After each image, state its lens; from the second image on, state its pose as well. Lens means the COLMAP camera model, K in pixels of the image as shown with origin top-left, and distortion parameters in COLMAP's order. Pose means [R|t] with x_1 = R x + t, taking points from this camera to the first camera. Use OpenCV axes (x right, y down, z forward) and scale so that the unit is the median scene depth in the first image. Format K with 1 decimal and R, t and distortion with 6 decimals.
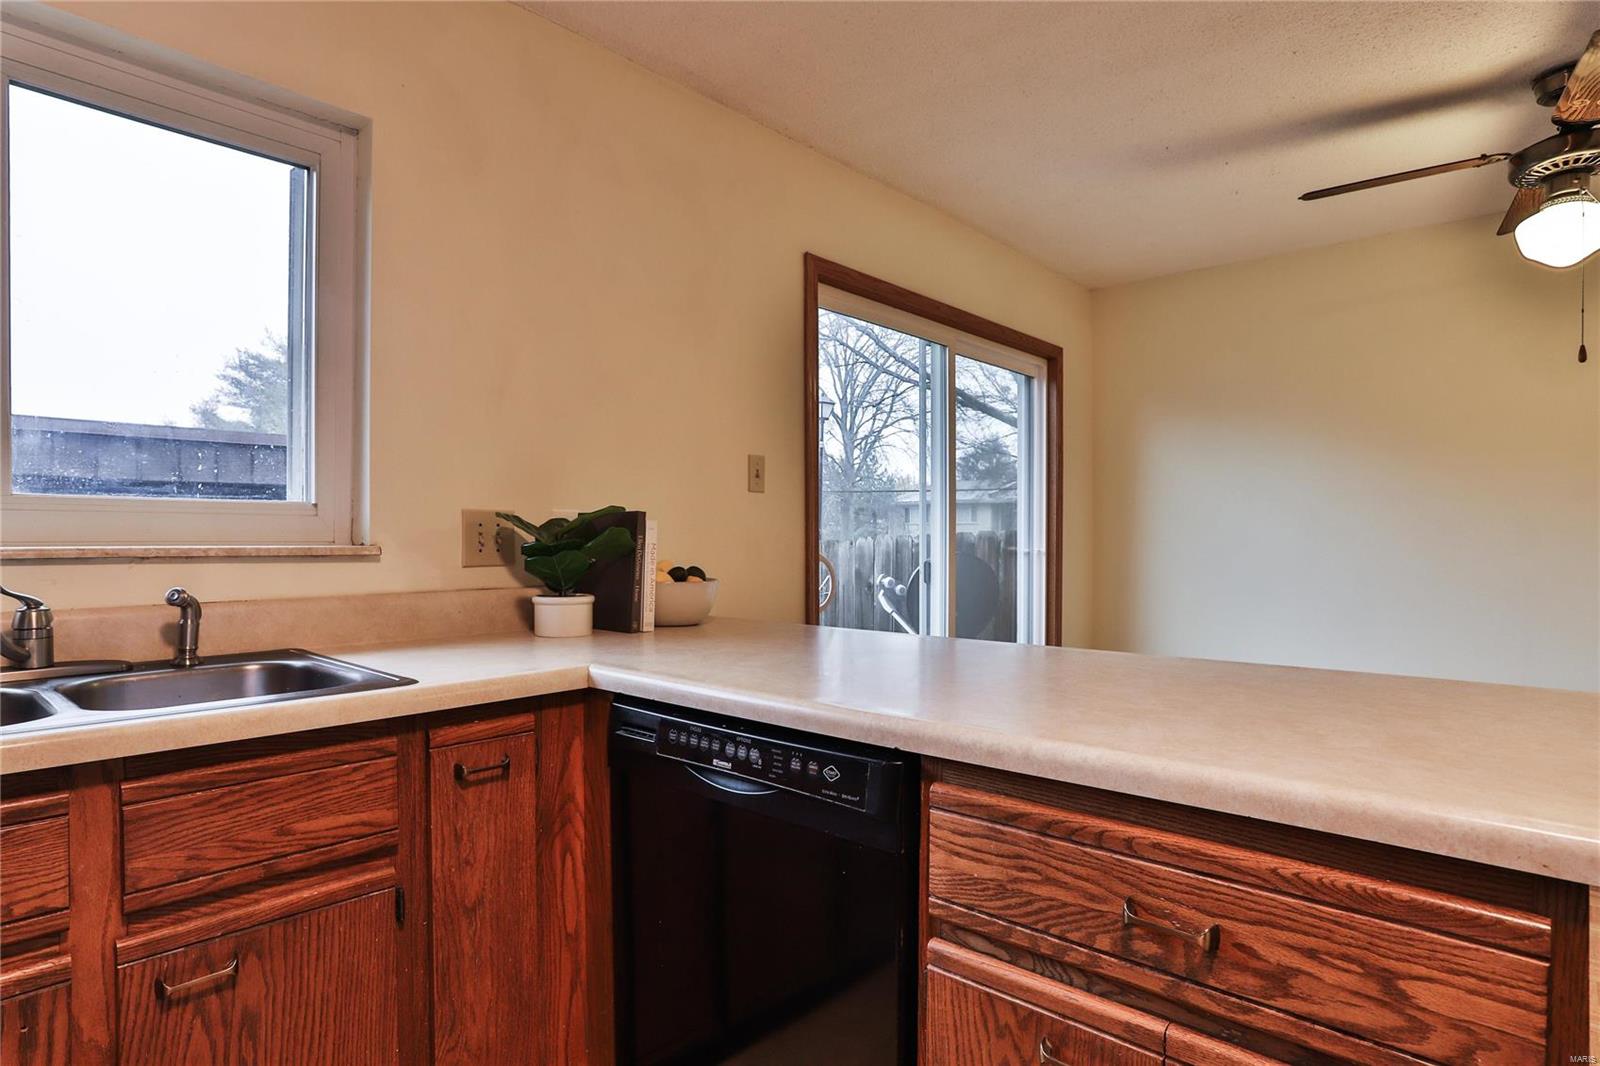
lens RADIAL K [[855.2, 0, 764.3], [0, 855.2, 546.3], [0, 0, 1]] dist [-0.060050, 0.033621]
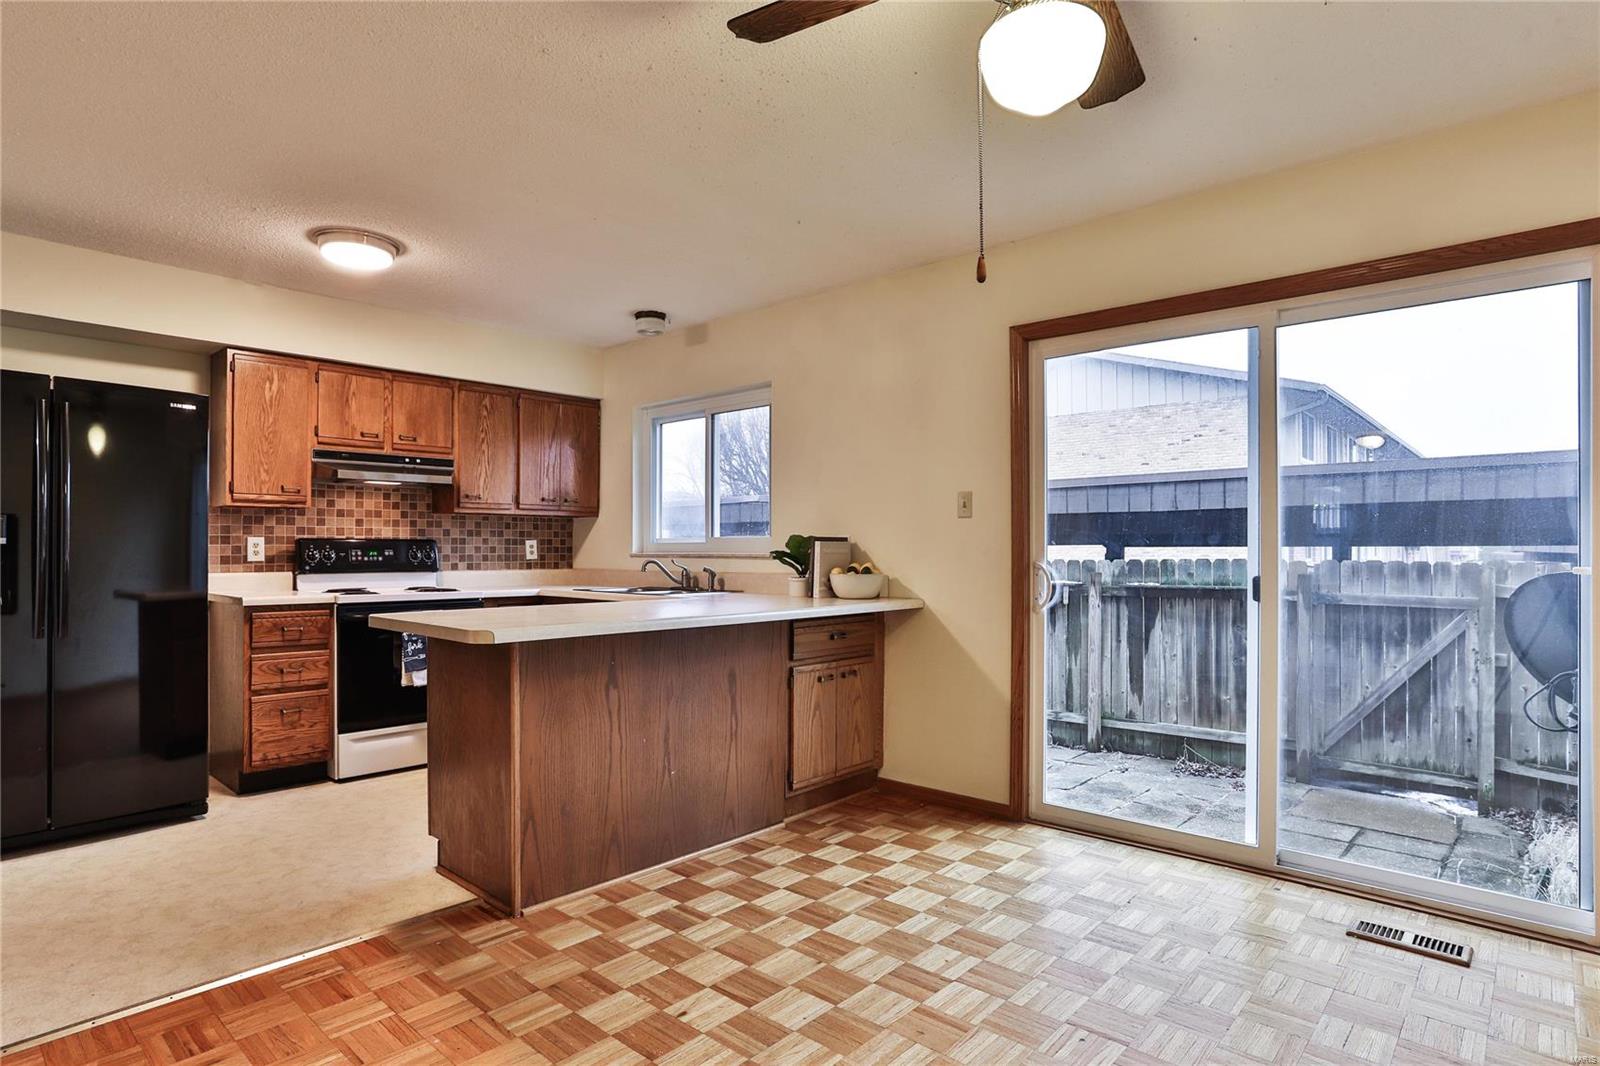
lens RADIAL K [[855.2, 0, 786.0], [0, 855.2, 547.5], [0, 0, 1]] dist [-0.060050, 0.033621]
pose [[0.009673, -0.004583, -0.999943, 2.475038], [-0.012995, 0.999904, -0.004708, -0.010064], [0.999869, 0.013040, 0.009612, 1.238801]]
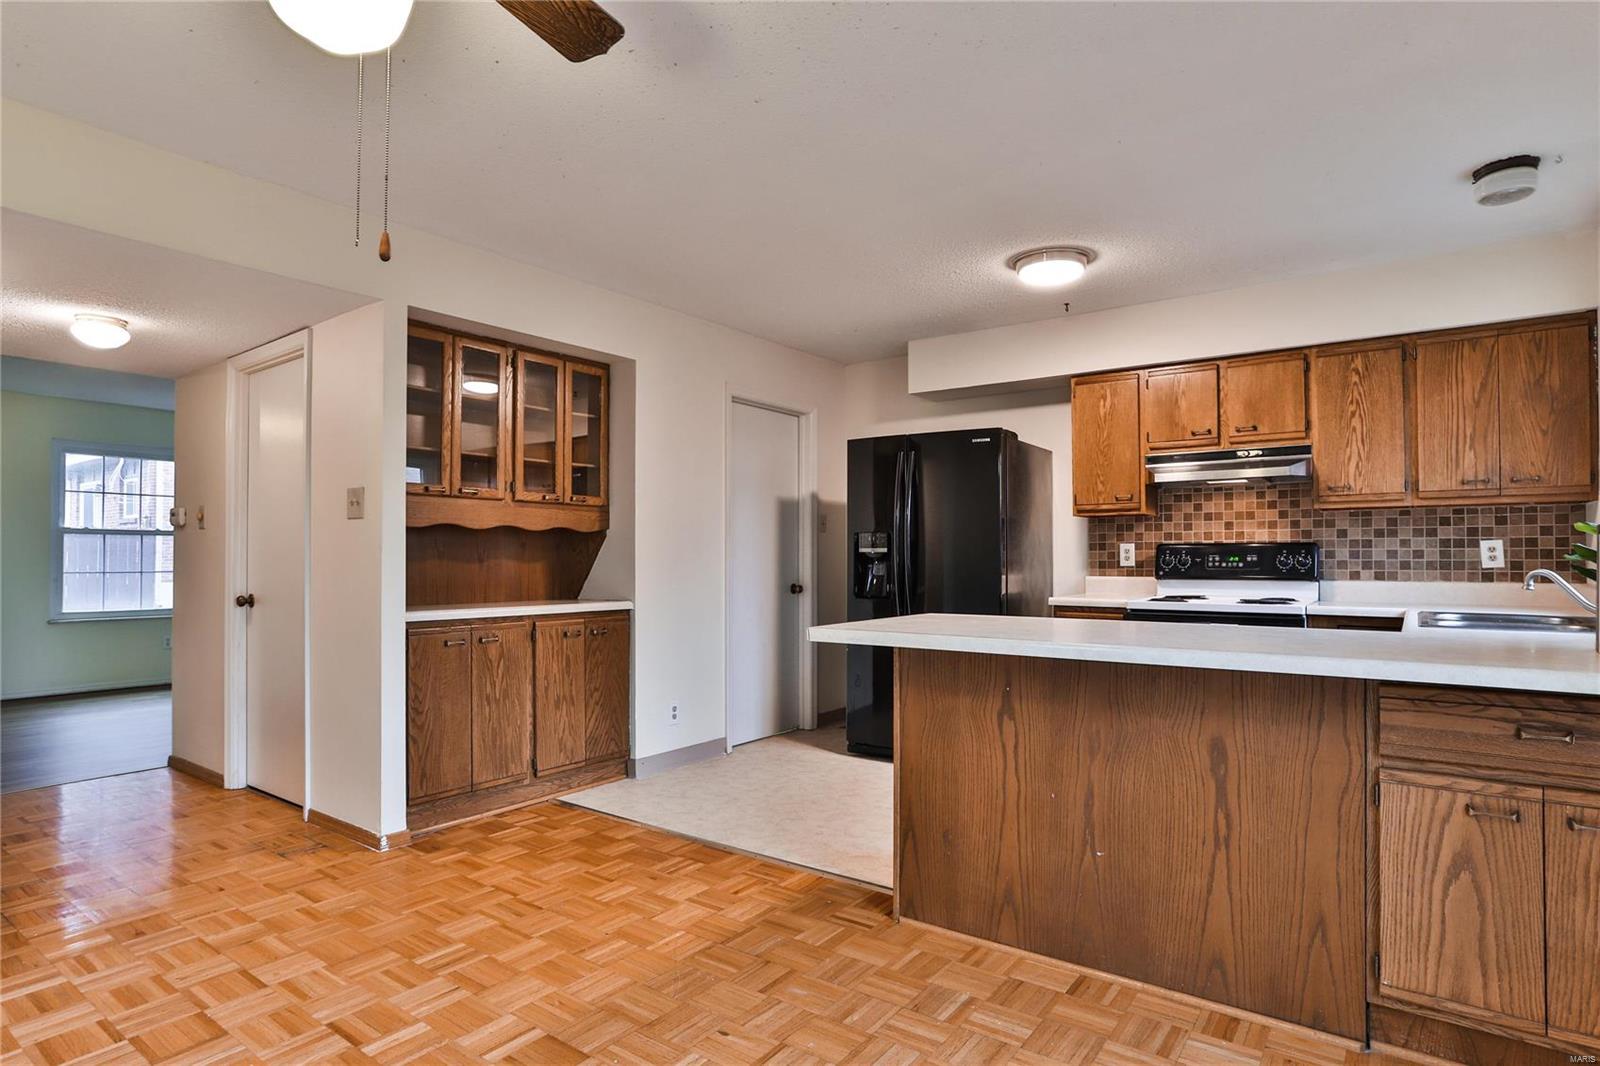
lens RADIAL K [[855.2, 0, 796.0], [0, 855.2, 550.4], [0, 0, 1]] dist [-0.060050, 0.033621]
pose [[-0.992967, -0.000784, -0.118388, 1.135208], [-0.001254, 0.999992, 0.003891, -0.021239], [0.118384, 0.004012, -0.992960, 2.424505]]
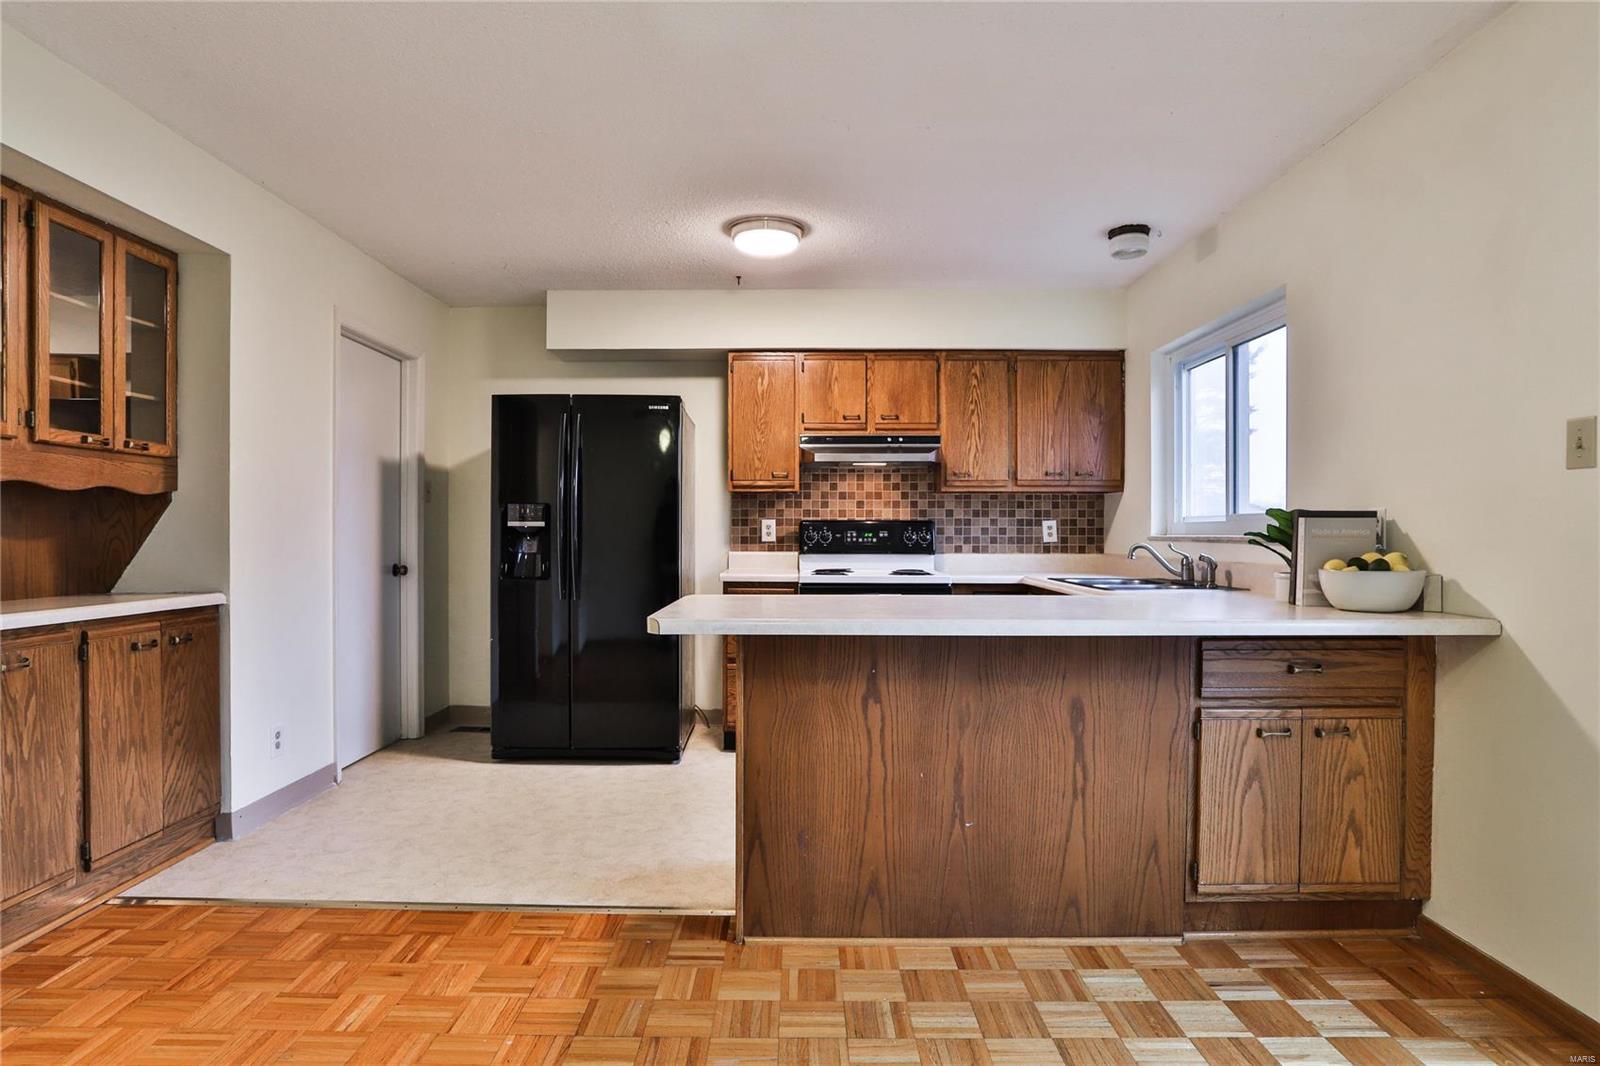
lens RADIAL K [[855.2, 0, 788.9], [0, 855.2, 538.4], [0, 0, 1]] dist [-0.060050, 0.033621]
pose [[-0.736858, 0.002365, -0.676044, 1.702322], [-0.010999, 0.999820, 0.015487, -0.015824], [0.675959, 0.018847, -0.736699, 1.901221]]
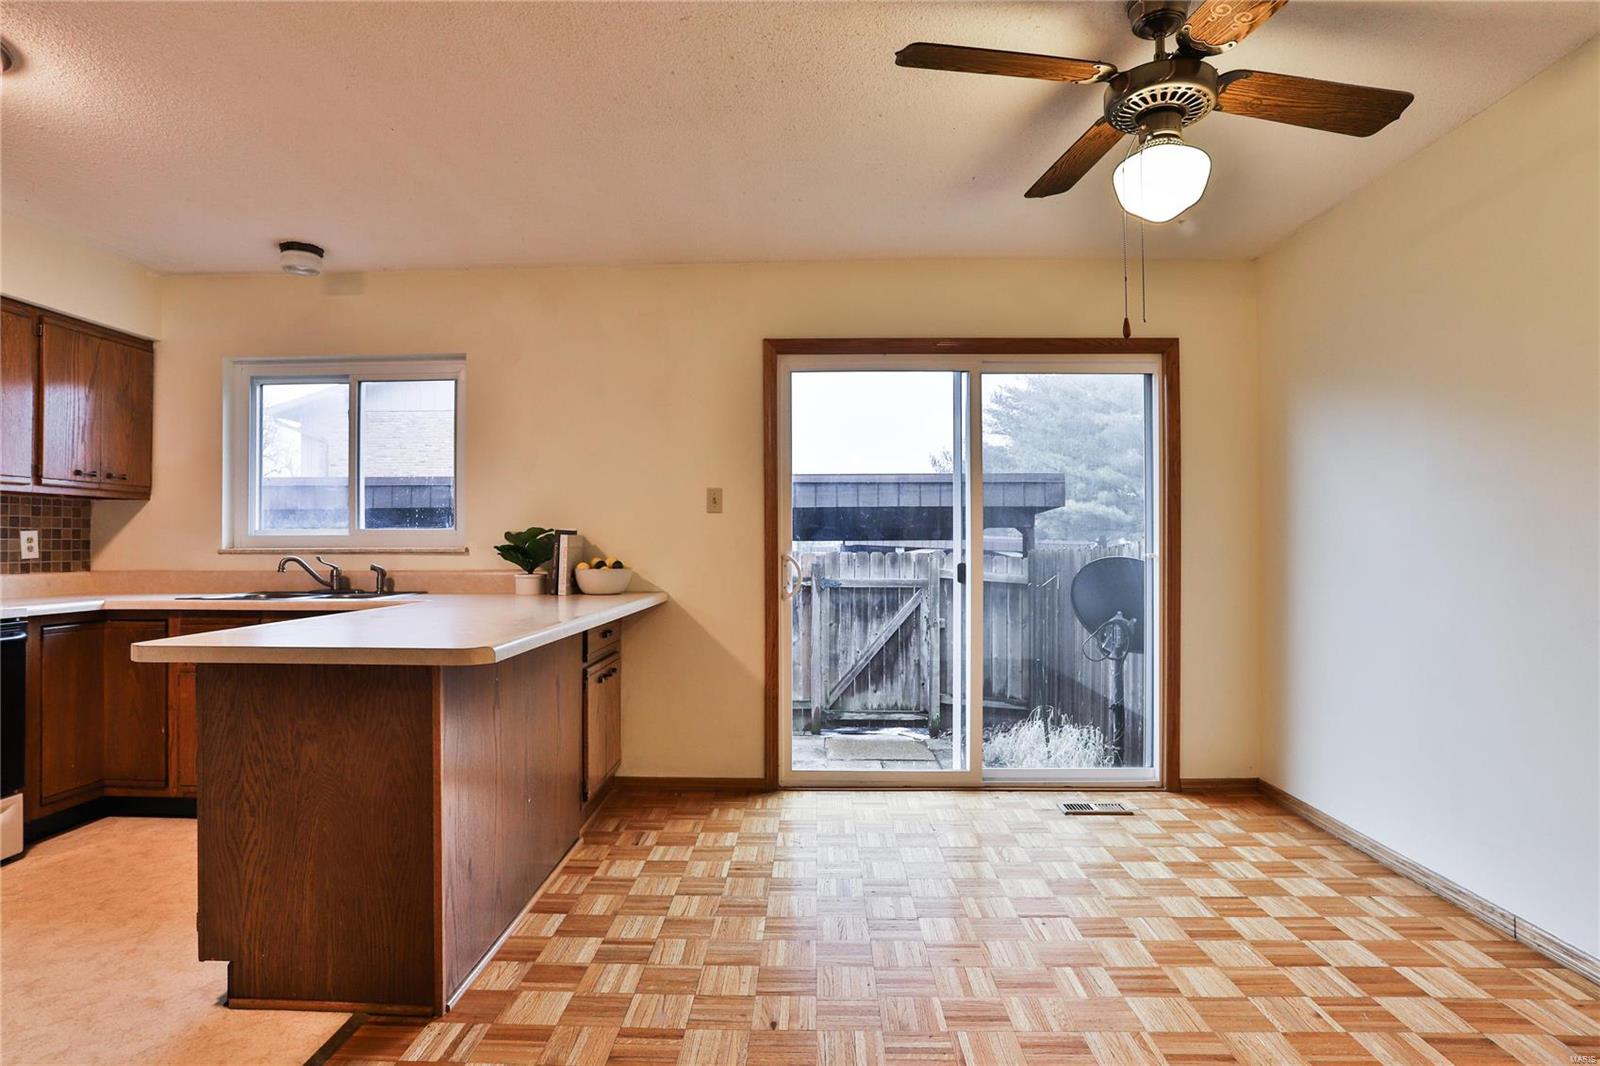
lens RADIAL K [[855.2, 0, 788.6], [0, 855.2, 541.0], [0, 0, 1]] dist [-0.060050, 0.033621]
pose [[0.658317, -0.006535, -0.752712, 2.108237], [-0.006169, 0.999882, -0.014077, 0.006930], [0.752715, 0.013911, 0.658199, 0.228539]]
